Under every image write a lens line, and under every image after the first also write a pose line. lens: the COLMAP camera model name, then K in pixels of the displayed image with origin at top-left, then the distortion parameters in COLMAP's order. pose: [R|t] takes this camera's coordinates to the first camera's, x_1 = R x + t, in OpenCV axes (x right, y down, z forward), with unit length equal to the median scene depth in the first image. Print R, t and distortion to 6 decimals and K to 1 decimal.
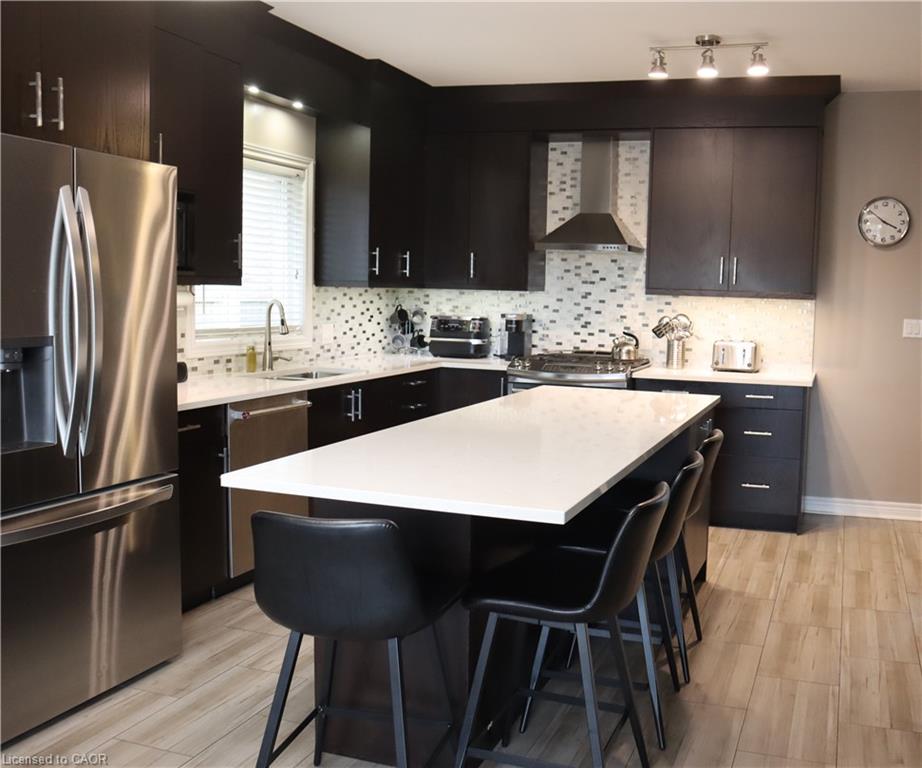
lens RADIAL K [[904.0, 0, 610.1], [0, 904.0, 378.0], [0, 0, 1]] dist [-0.073354, 0.000000]
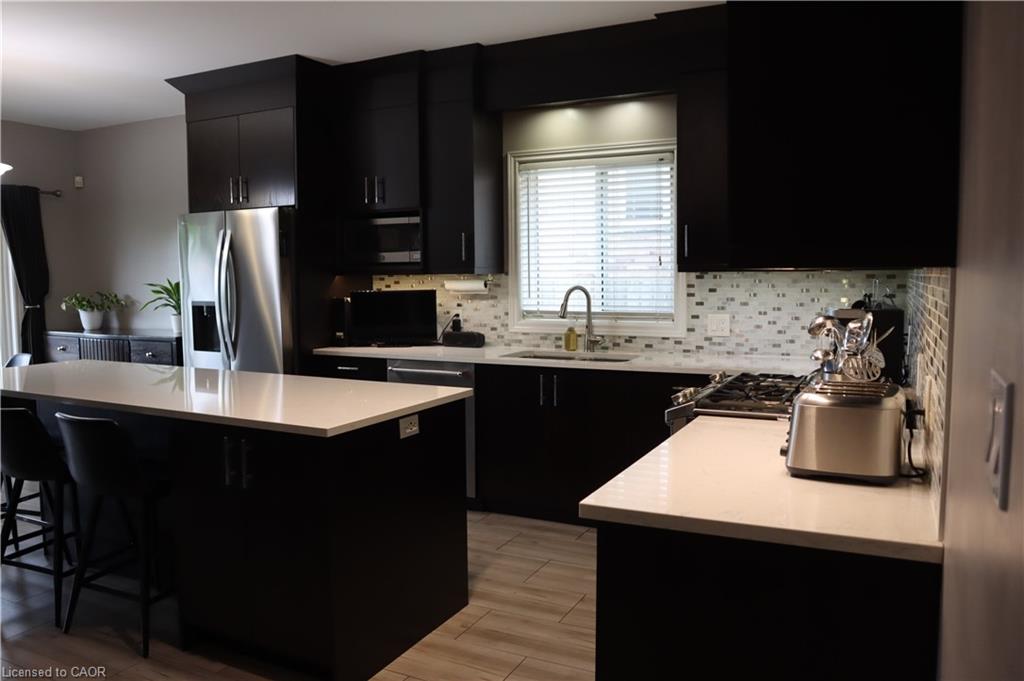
lens RADIAL K [[778.7, 0, 511.4], [0, 778.7, 338.1], [0, 0, 1]] dist [-0.111200, 0.076008]
pose [[-0.208988, 0.046546, -0.976810, 0.483159], [-0.091269, 0.993578, 0.066872, -0.069162], [0.973650, 0.103128, -0.203397, 0.961529]]
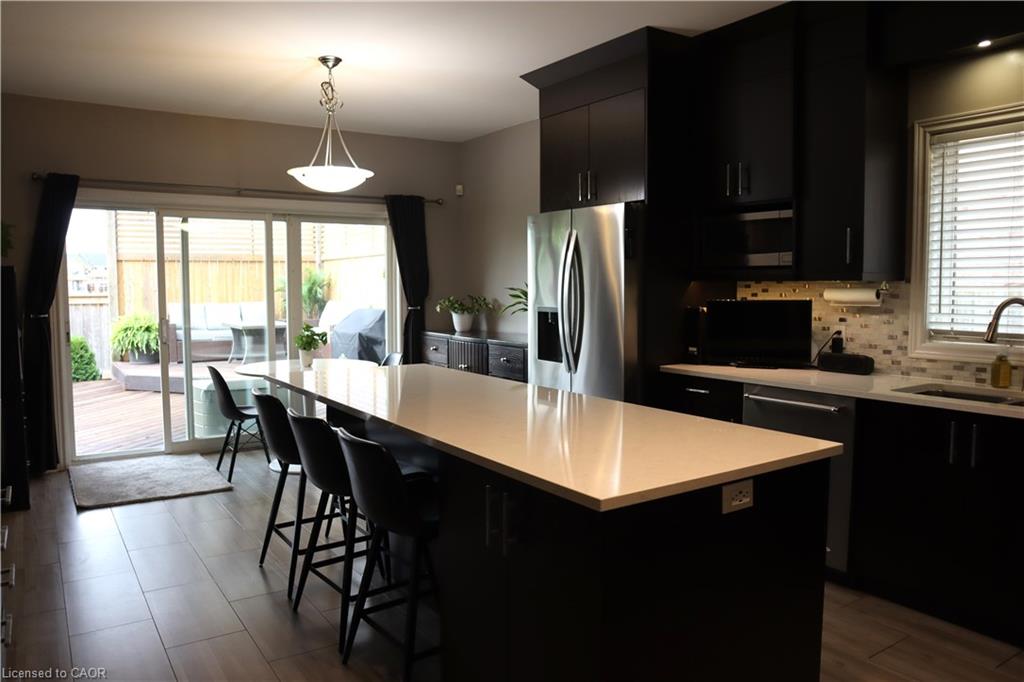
lens RADIAL K [[744.0, 0, 513.8], [0, 744.0, 340.7], [0, 0, 1]] dist [-0.101008, 0.057130]
pose [[-0.658114, 0.022853, -0.752571, 0.323276], [-0.091211, 0.989758, 0.109819, -0.068775], [0.747373, 0.140916, -0.649289, 0.930326]]
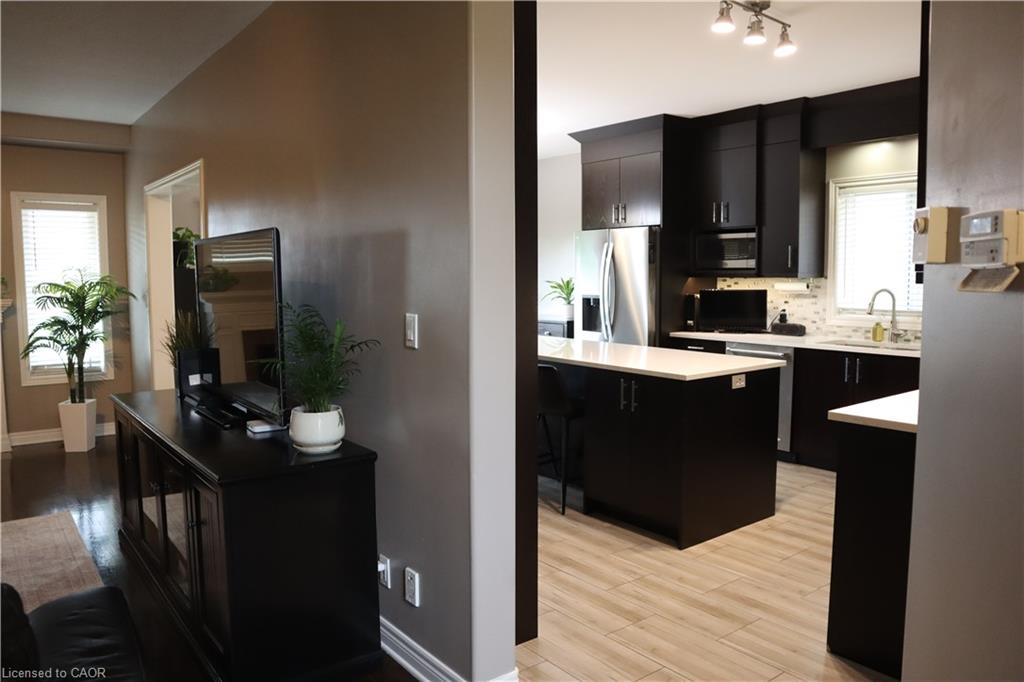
lens RADIAL K [[748.8, 0, 510.3], [0, 748.8, 343.0], [0, 0, 1]] dist [-0.106635, 0.058854]
pose [[-0.608998, 0.042321, -0.792042, 0.709468], [-0.090036, 0.988433, 0.122042, -0.077613], [0.788045, 0.145636, -0.598143, 1.050077]]
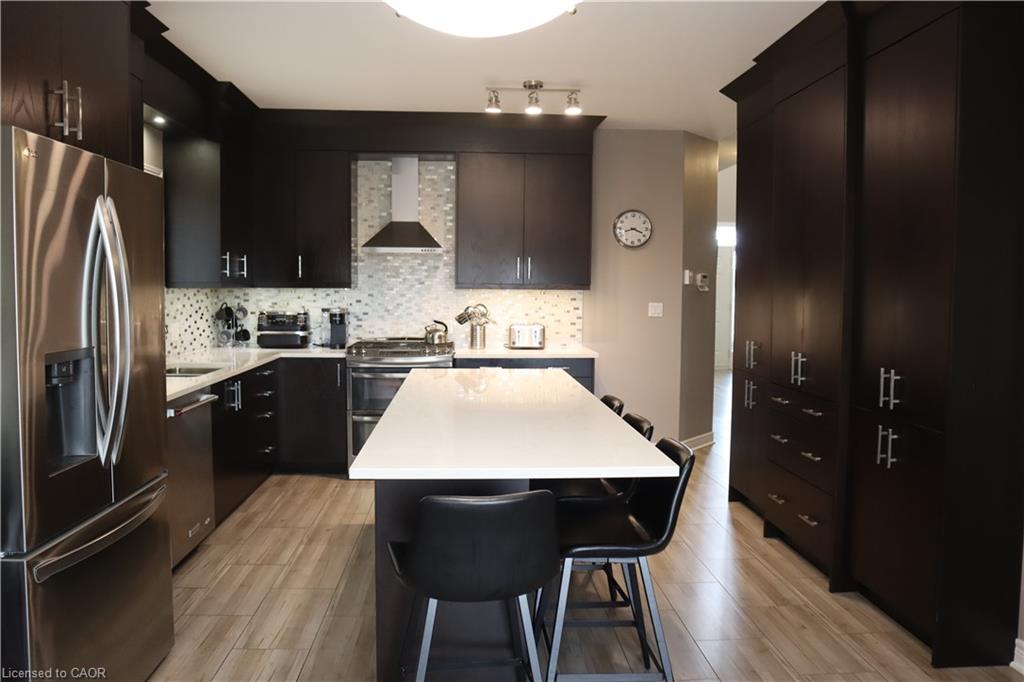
lens RADIAL K [[745.3, 0, 512.7], [0, 745.3, 335.4], [0, 0, 1]] dist [-0.070679, 0.000567]
pose [[0.948166, -0.041824, 0.315012, -0.207256], [0.049005, 0.998687, -0.014905, -0.011775], [-0.313975, 0.029569, 0.948971, 0.032734]]
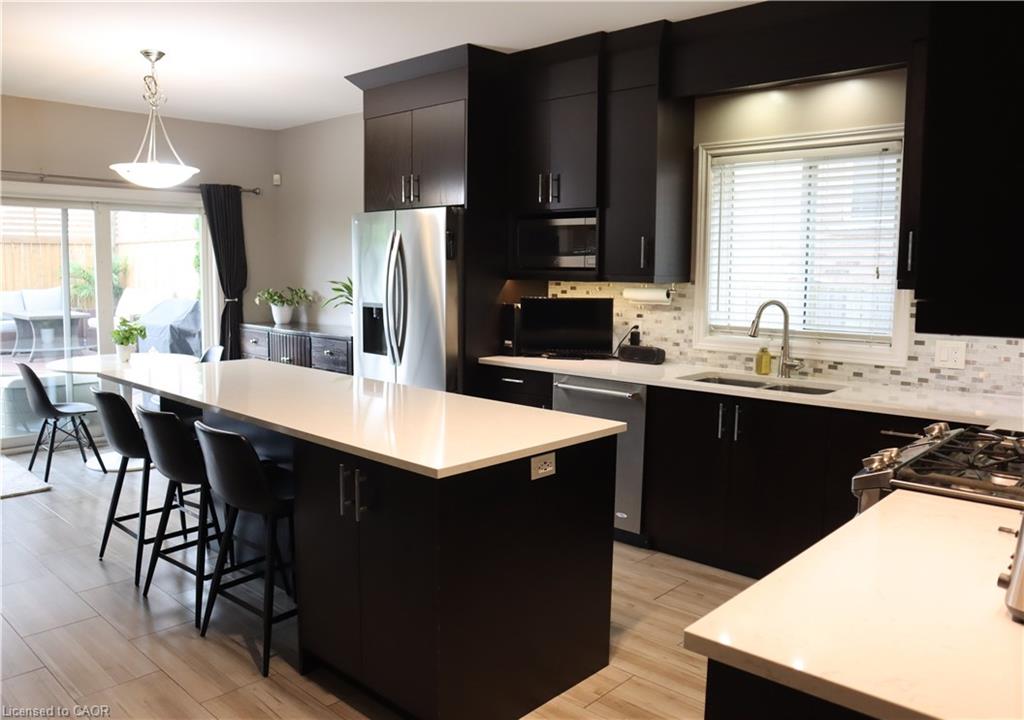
lens RADIAL K [[793.8, 0, 483.9], [0, 793.8, 356.7], [0, 0, 1]] dist [-0.107880, 0.061445]
pose [[-0.491474, 0.059582, -0.868852, 0.412657], [-0.106644, 0.986031, 0.127942, -0.087402], [0.864338, 0.155538, -0.478255, 0.976730]]
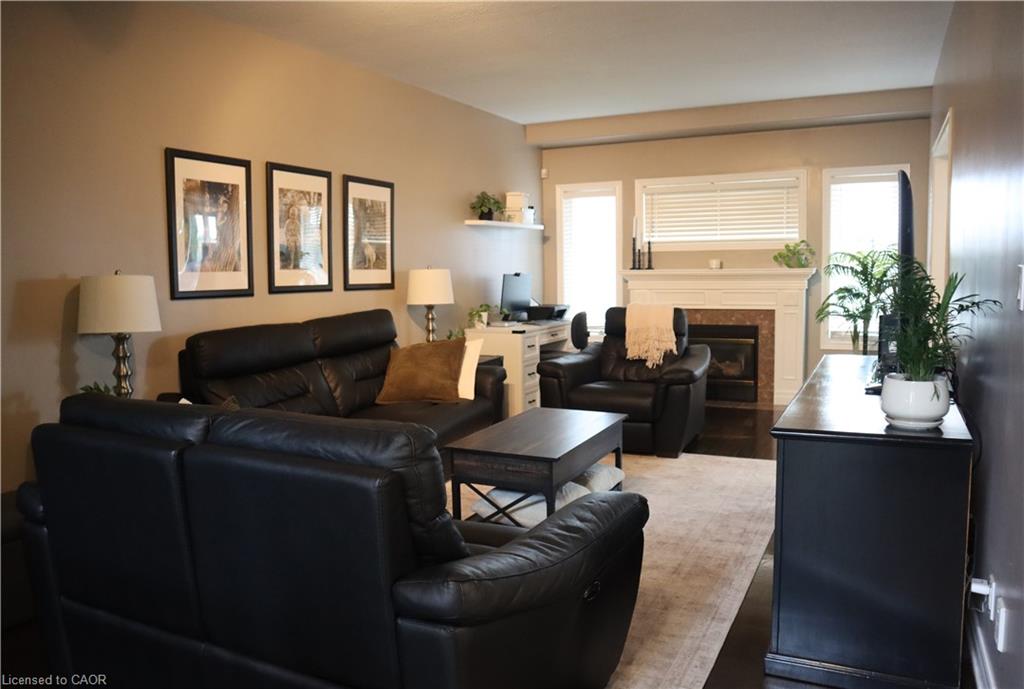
lens RADIAL K [[767.0, 0, 519.9], [0, 767.0, 337.1], [0, 0, 1]] dist [-0.073319, 0.026723]
pose [[-0.981935, -0.030636, 0.186724, 0.548165], [0.004994, 0.982266, 0.187428, -0.067633], [-0.189154, 0.184975, -0.964368, 1.110410]]
